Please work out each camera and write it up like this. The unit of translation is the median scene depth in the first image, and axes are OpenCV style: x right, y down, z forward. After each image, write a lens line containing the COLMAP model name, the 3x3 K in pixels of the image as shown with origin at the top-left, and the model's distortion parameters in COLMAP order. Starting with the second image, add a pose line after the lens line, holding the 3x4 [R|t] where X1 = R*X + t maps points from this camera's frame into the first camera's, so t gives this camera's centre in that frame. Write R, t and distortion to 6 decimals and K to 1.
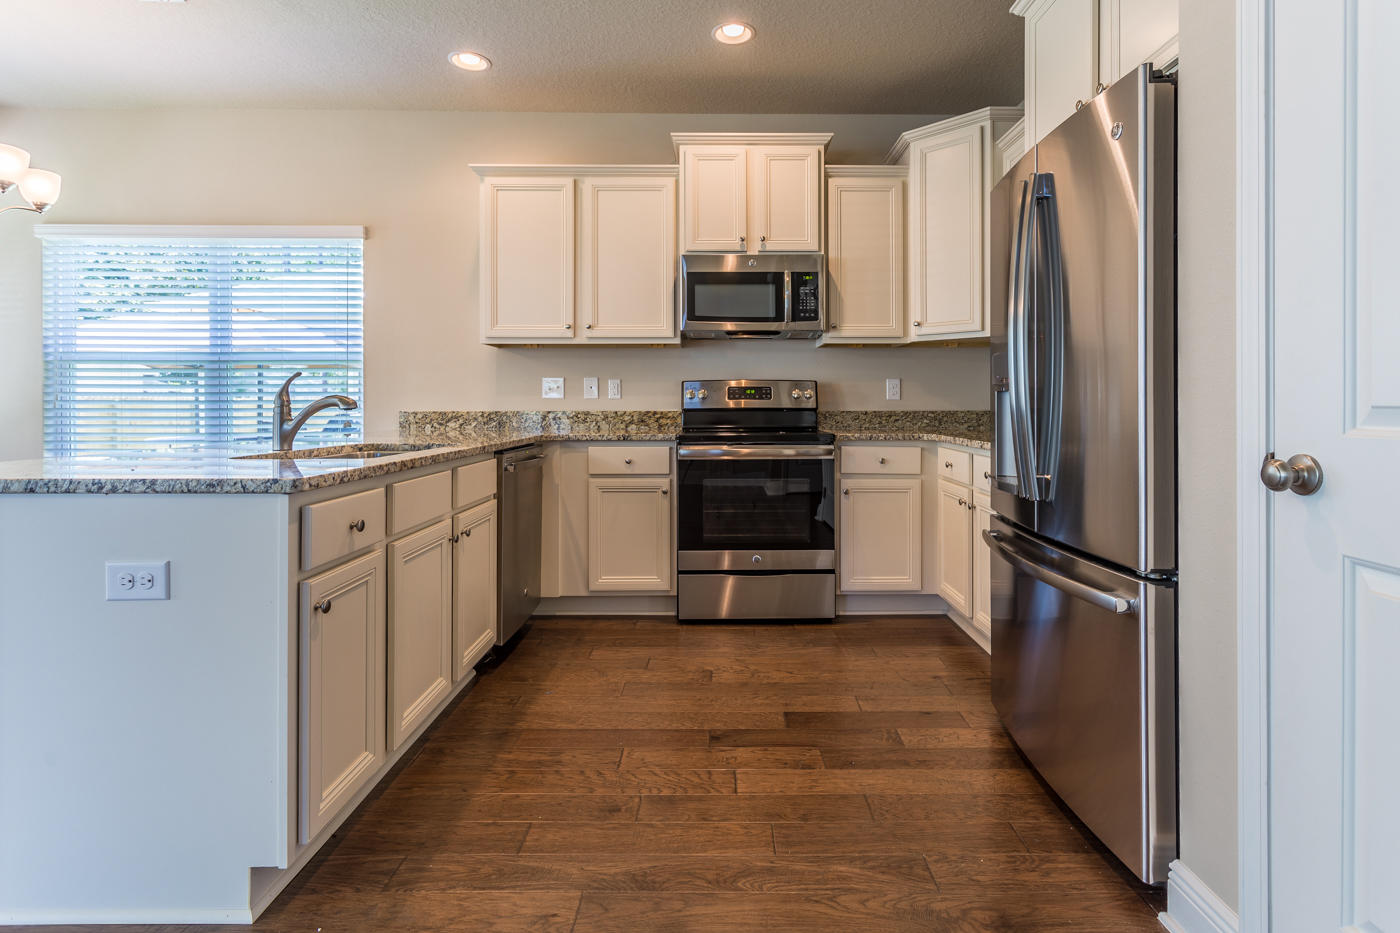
lens RADIAL K [[695.1, 0, 705.4], [0, 695.1, 465.5], [0, 0, 1]] dist [0.003338, 0.001324]
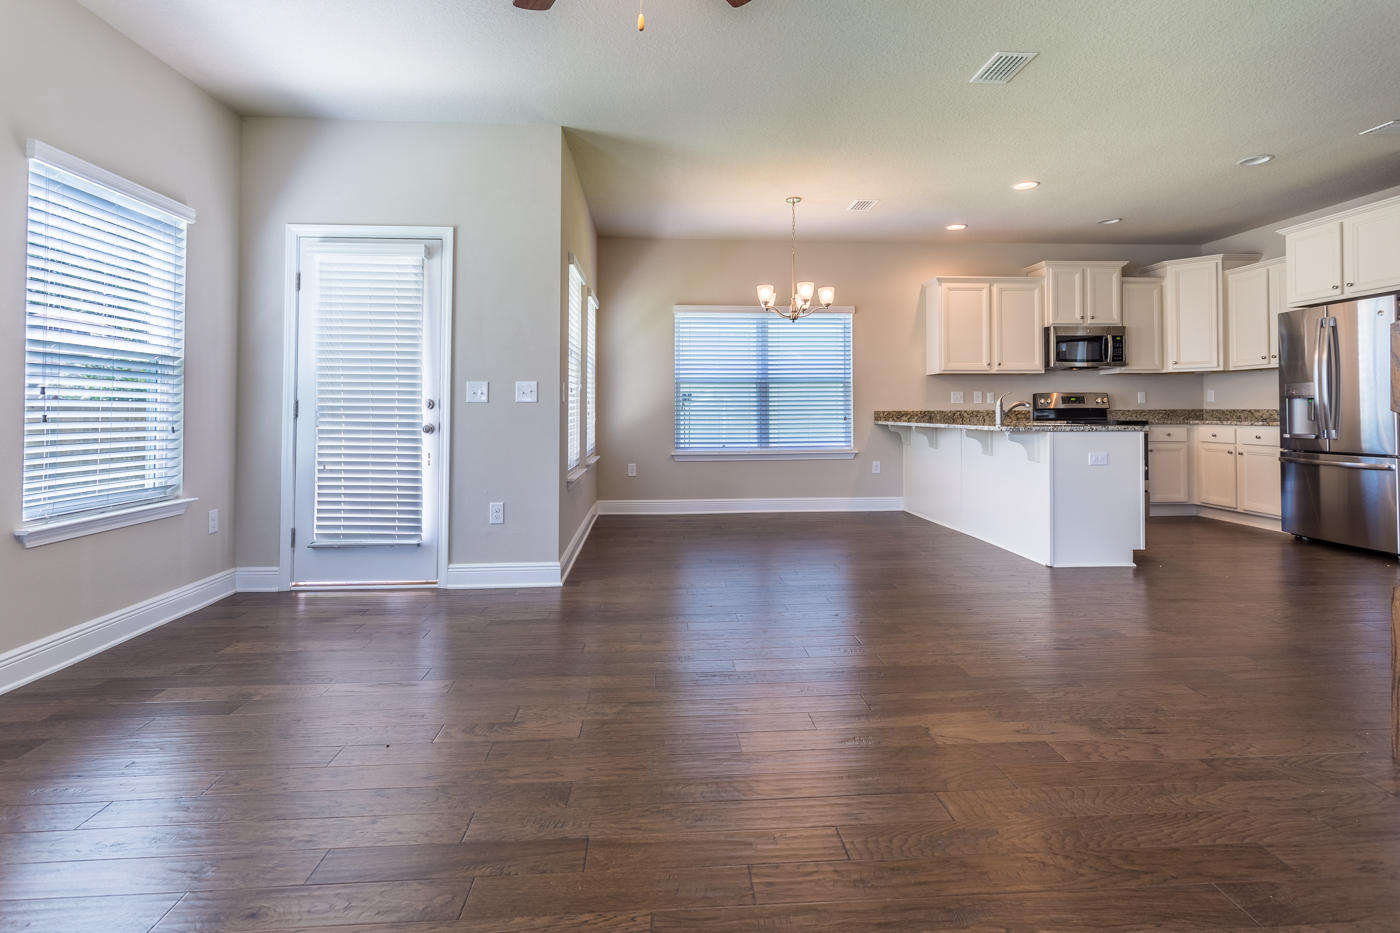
lens RADIAL K [[695.1, 0, 694.5], [0, 695.1, 465.3], [0, 0, 1]] dist [0.003338, 0.001324]
pose [[0.998500, -0.008085, 0.054157, -1.071436], [0.008330, 0.999956, -0.004301, 0.069025], [-0.054120, 0.004746, 0.998523, -0.795023]]
